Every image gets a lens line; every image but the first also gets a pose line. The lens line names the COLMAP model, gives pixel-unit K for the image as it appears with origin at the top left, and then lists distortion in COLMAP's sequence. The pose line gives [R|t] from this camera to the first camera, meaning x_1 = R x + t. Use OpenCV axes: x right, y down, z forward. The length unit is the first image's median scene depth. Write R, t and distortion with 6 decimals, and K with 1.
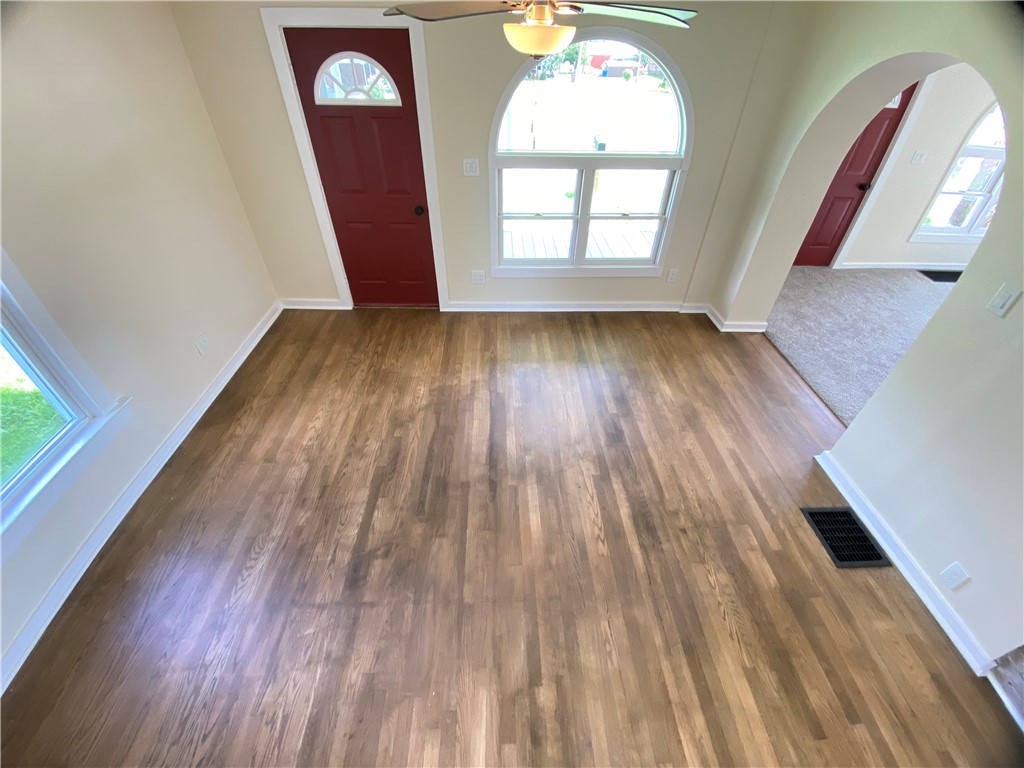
lens RADIAL K [[413.6, 0, 516.1], [0, 413.6, 382.3], [0, 0, 1]] dist [0.033099, -0.023835]
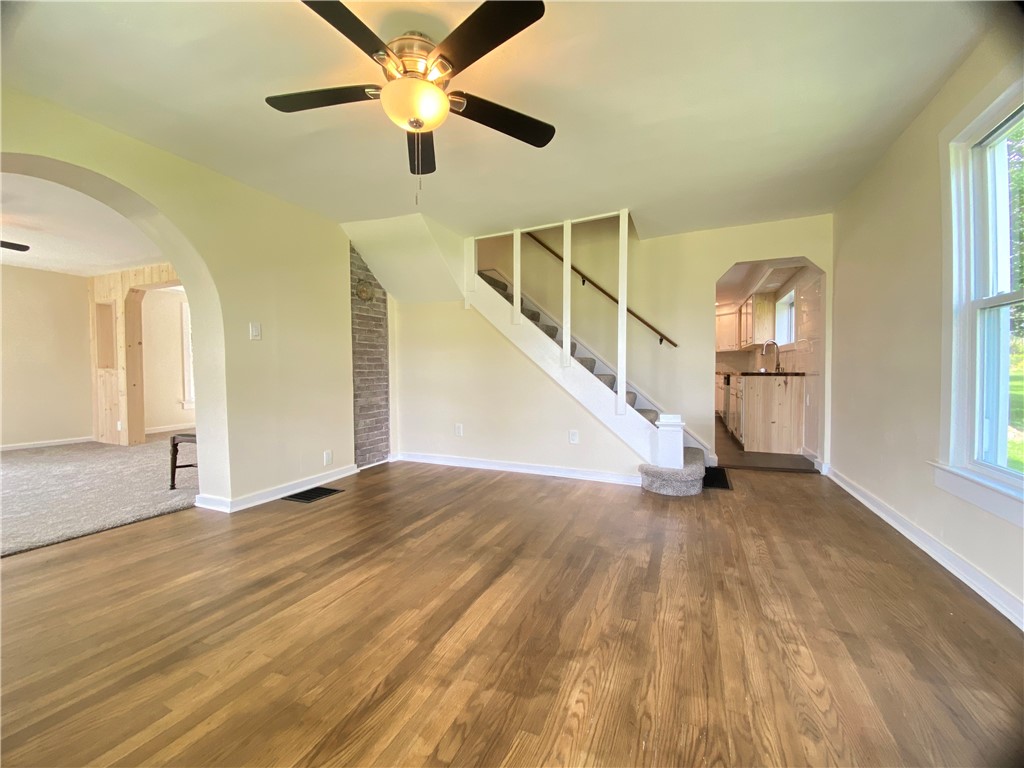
lens RADIAL K [[413.6, 0, 516.1], [0, 413.6, 382.3], [0, 0, 1]] dist [0.033099, -0.023835]
pose [[-0.907468, -0.029768, 0.419065, -0.389629], [0.256166, 0.751401, 0.608092, -0.536713], [-0.332987, 0.659174, -0.674247, 1.268067]]
